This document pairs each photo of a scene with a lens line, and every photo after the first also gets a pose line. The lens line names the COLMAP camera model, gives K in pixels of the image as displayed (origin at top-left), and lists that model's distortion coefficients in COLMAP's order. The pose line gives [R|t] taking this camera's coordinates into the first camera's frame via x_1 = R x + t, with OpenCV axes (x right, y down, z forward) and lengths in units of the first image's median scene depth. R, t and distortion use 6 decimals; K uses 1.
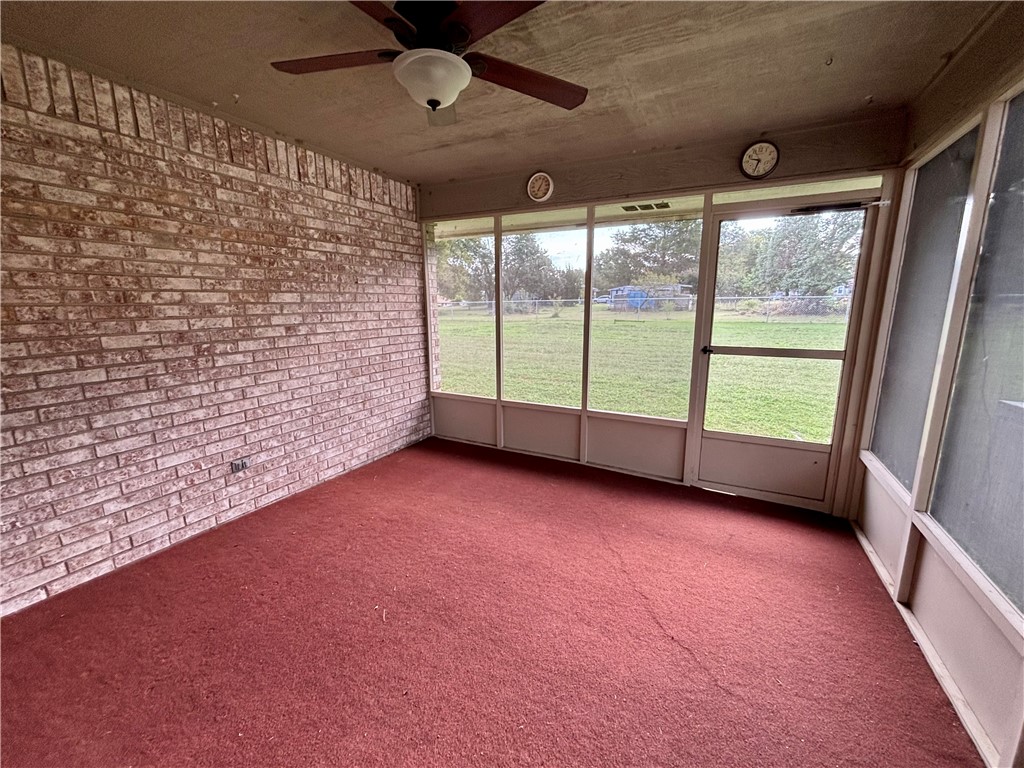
lens RADIAL K [[412.5, 0, 512.0], [0, 412.5, 384.0], [0, 0, 1]] dist [-0.000331, -0.000018]
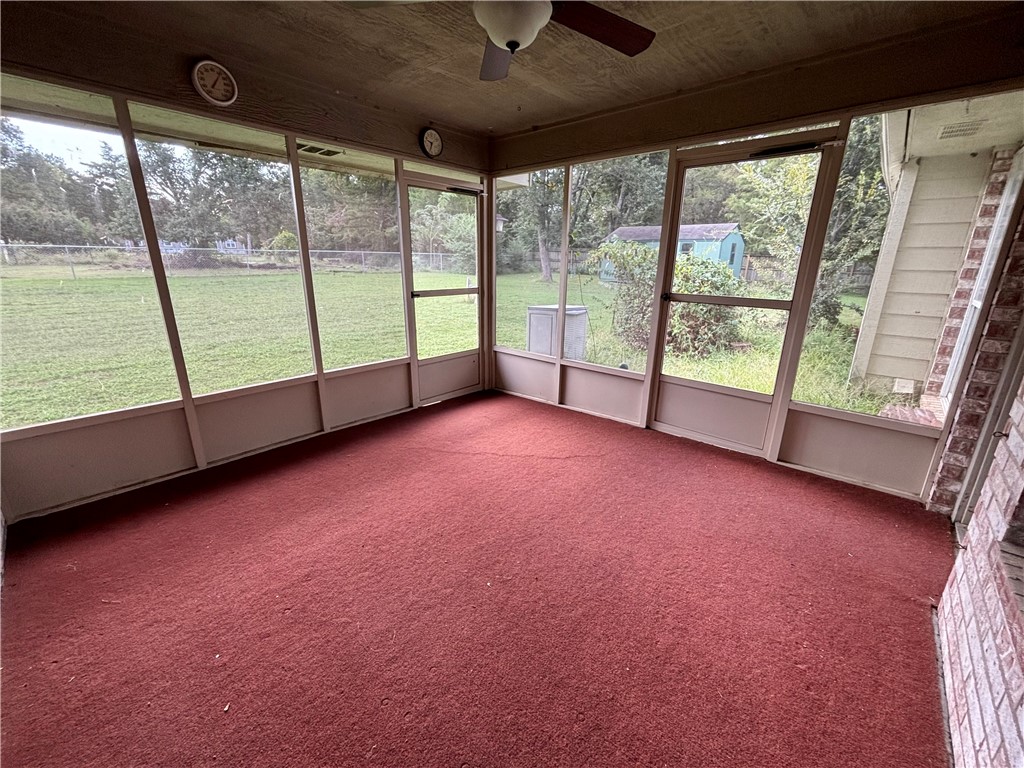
lens RADIAL K [[414.4, 0, 512.0], [0, 414.4, 384.0], [0, 0, 1]] dist [0.000693, 0.000121]
pose [[0.249776, -0.273304, 0.928933, -0.672817], [0.174377, 0.956352, 0.234483, -0.066076], [-0.952473, 0.103417, 0.286532, 0.398701]]
